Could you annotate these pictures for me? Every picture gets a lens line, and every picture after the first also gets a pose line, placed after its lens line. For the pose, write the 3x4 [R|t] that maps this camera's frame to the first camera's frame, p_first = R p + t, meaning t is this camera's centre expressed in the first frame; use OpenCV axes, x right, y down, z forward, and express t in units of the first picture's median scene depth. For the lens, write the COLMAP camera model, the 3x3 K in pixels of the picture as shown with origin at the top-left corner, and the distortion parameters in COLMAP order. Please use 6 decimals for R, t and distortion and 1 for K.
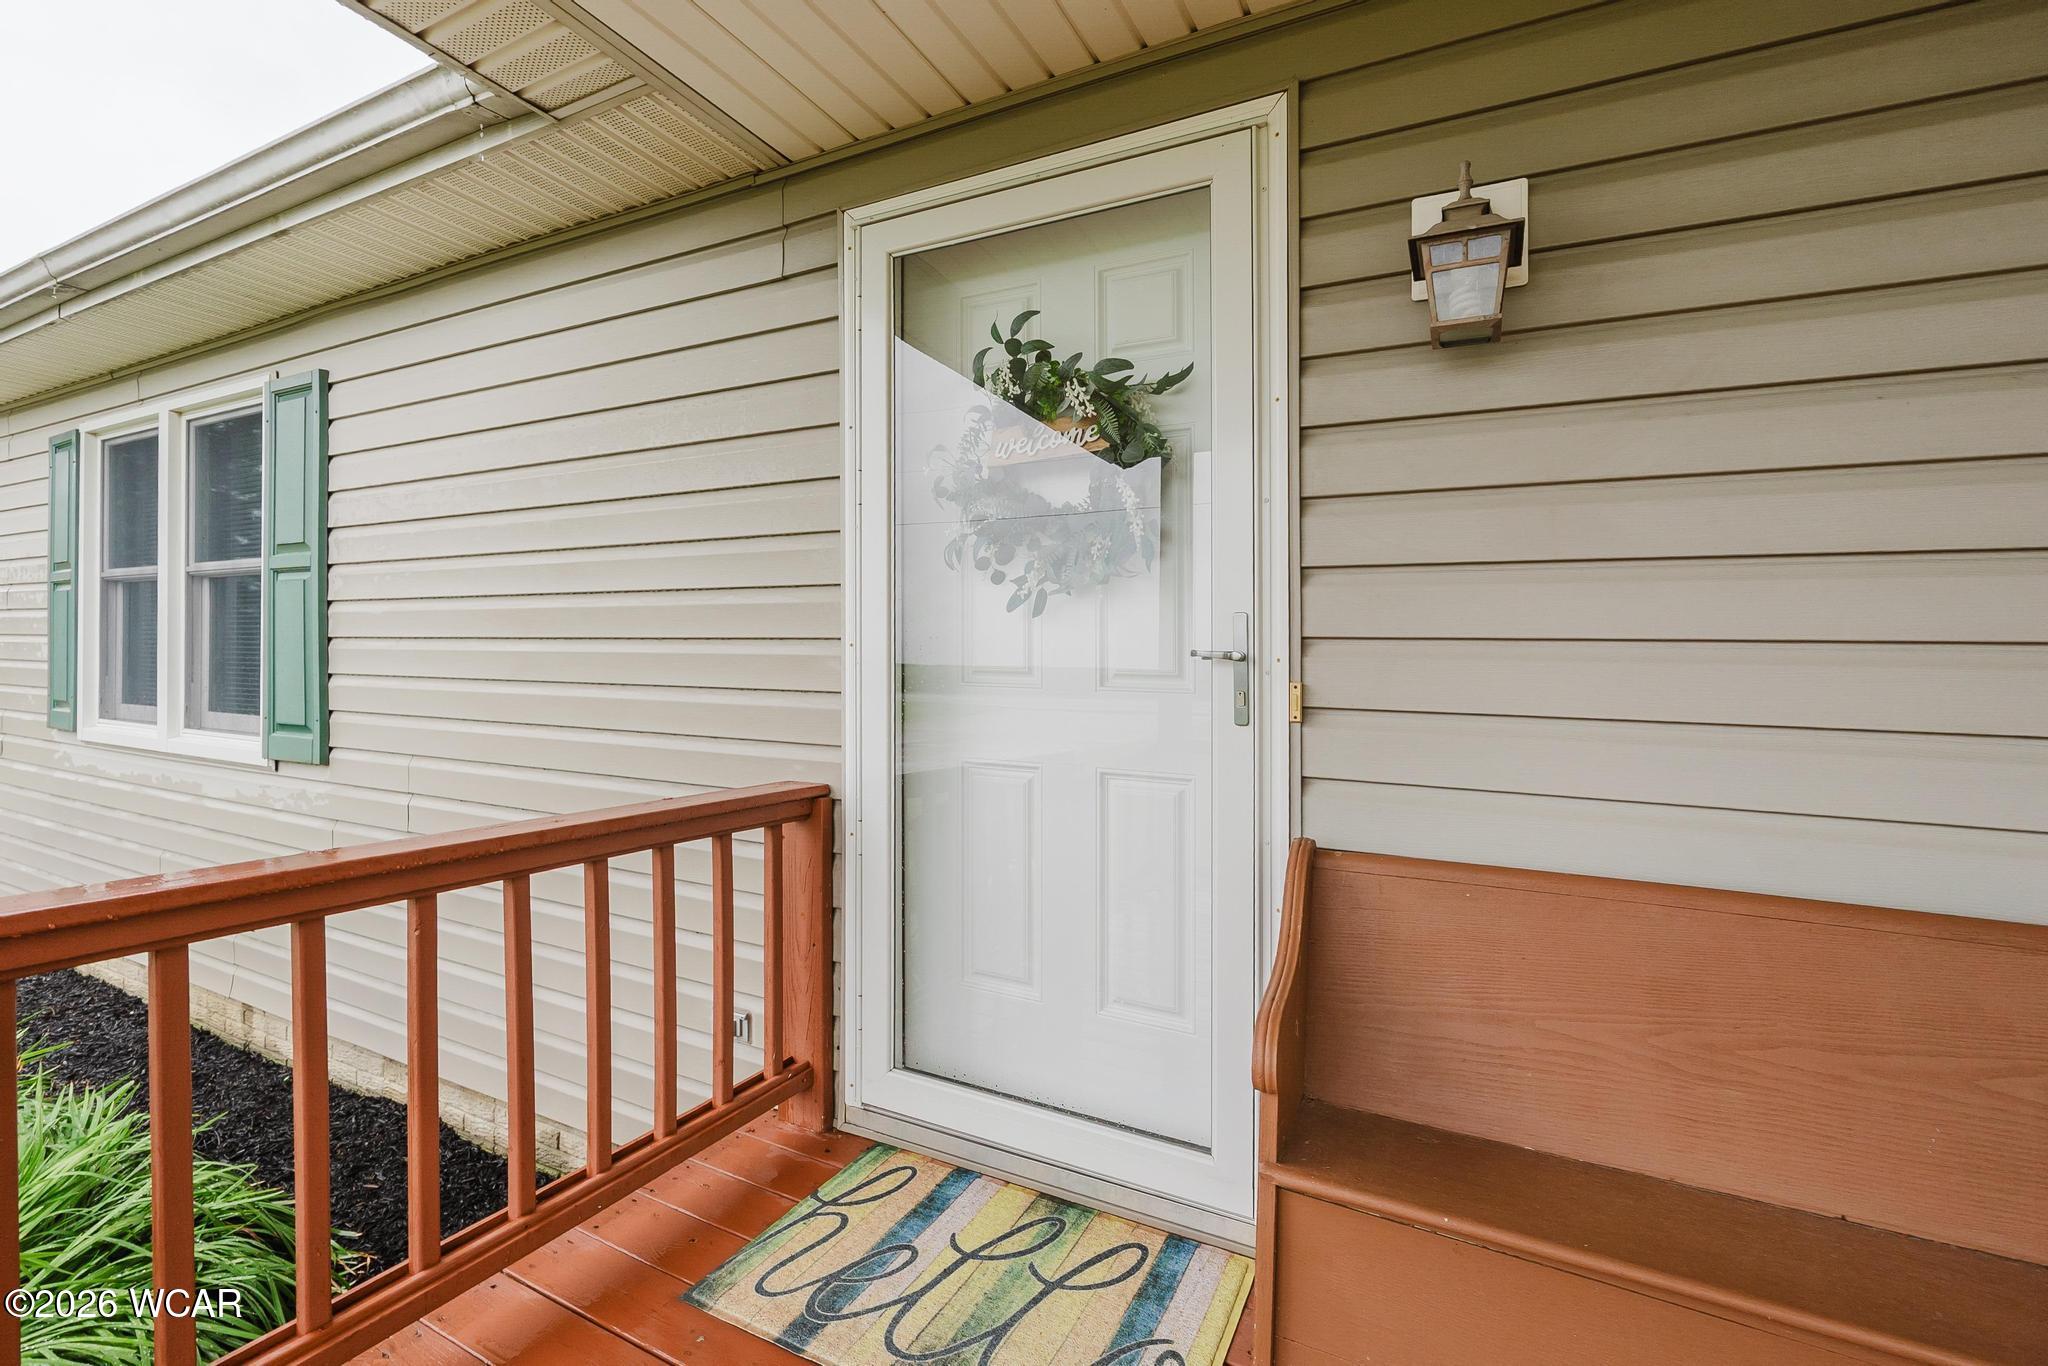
lens RADIAL K [[917.8, 0, 1018.5], [0, 917.8, 626.2], [0, 0, 1]] dist [-0.011217, -0.000355]
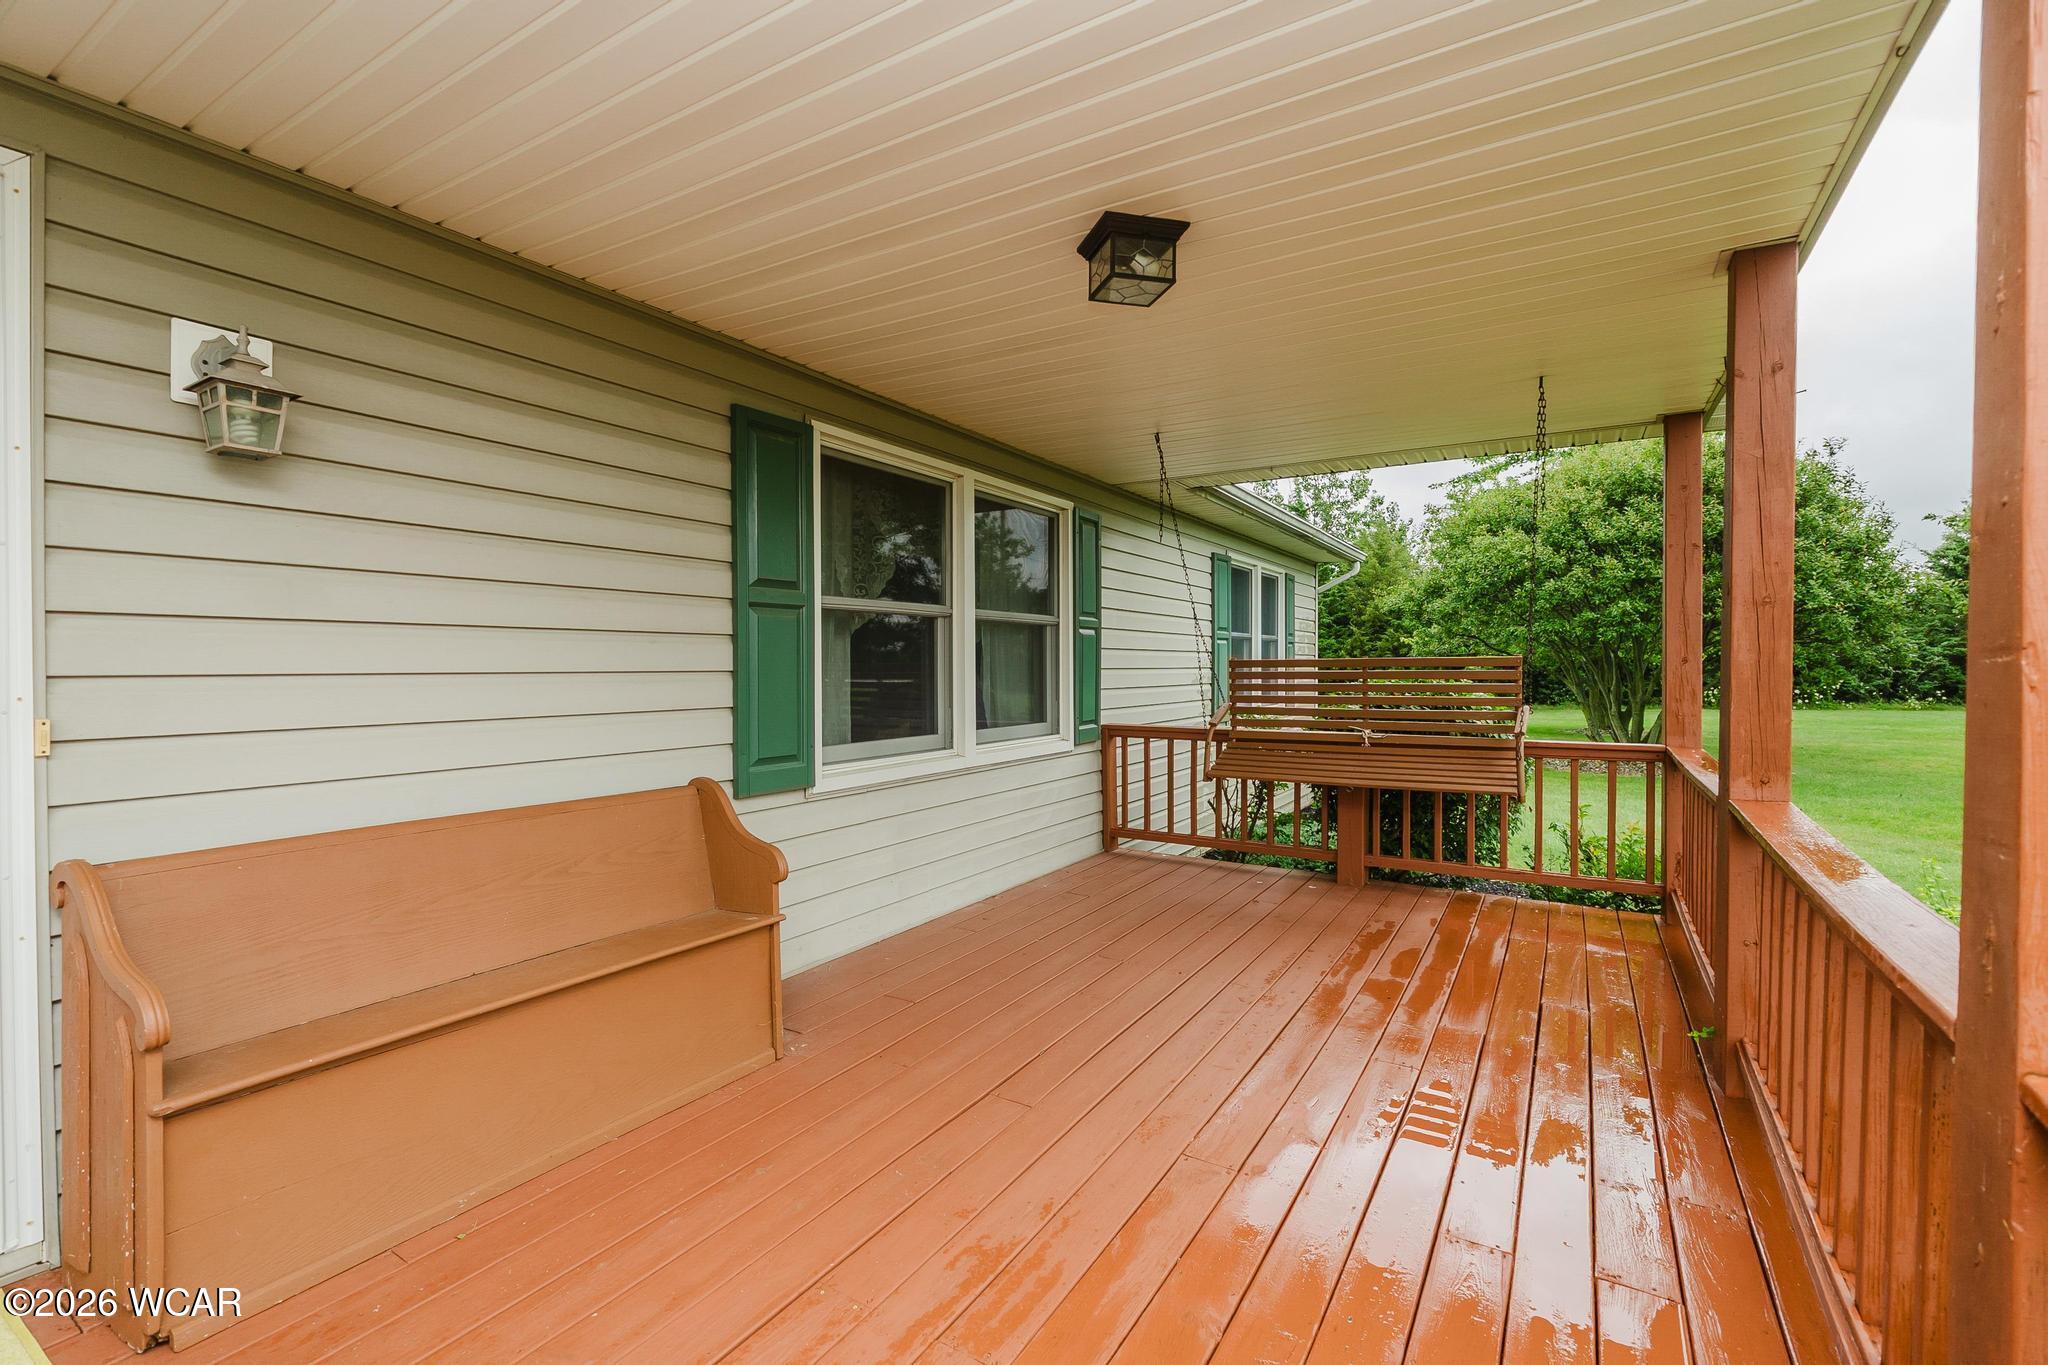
lens RADIAL K [[911.5, 0, 1021.6], [0, 911.5, 668.1], [0, 0, 1]] dist [-0.000680, 0.000049]
pose [[0.074315, -0.008938, 0.997195, -0.534680], [-0.006697, 0.999933, 0.009462, -0.013035], [-0.997212, -0.007382, 0.074250, -0.169742]]
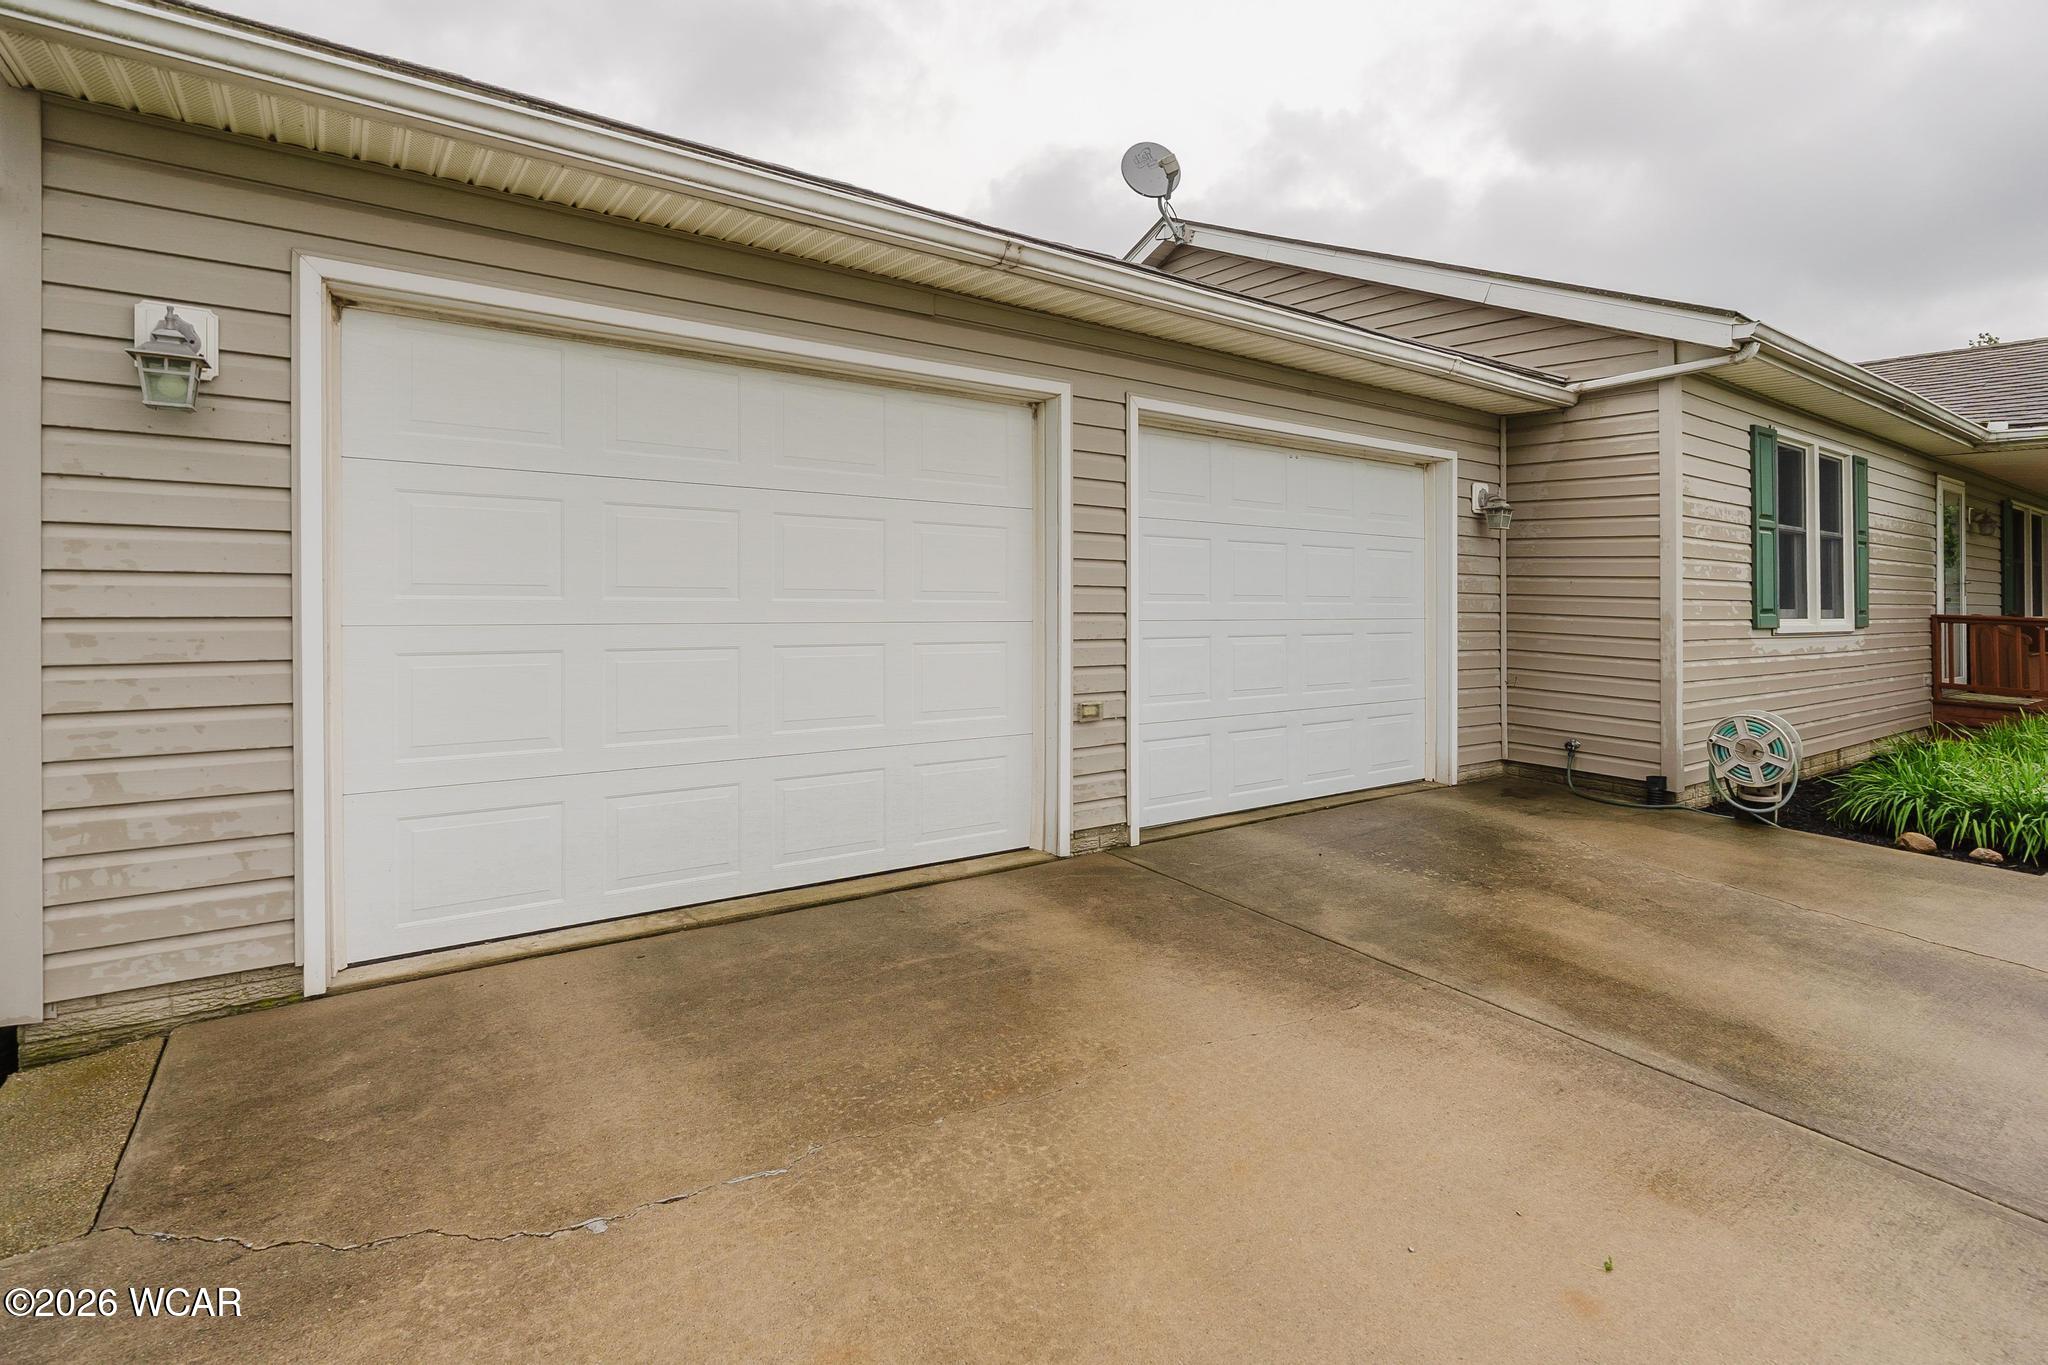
lens RADIAL K [[953.5, 0, 1020.8], [0, 953.5, 593.7], [0, 0, 1]] dist [0.000577, 0.000020]
pose [[0.459248, 0.001972, 0.888306, -6.064685], [-0.024139, 0.999656, 0.010261, 0.141395], [-0.887980, -0.026155, 0.459138, 2.753328]]
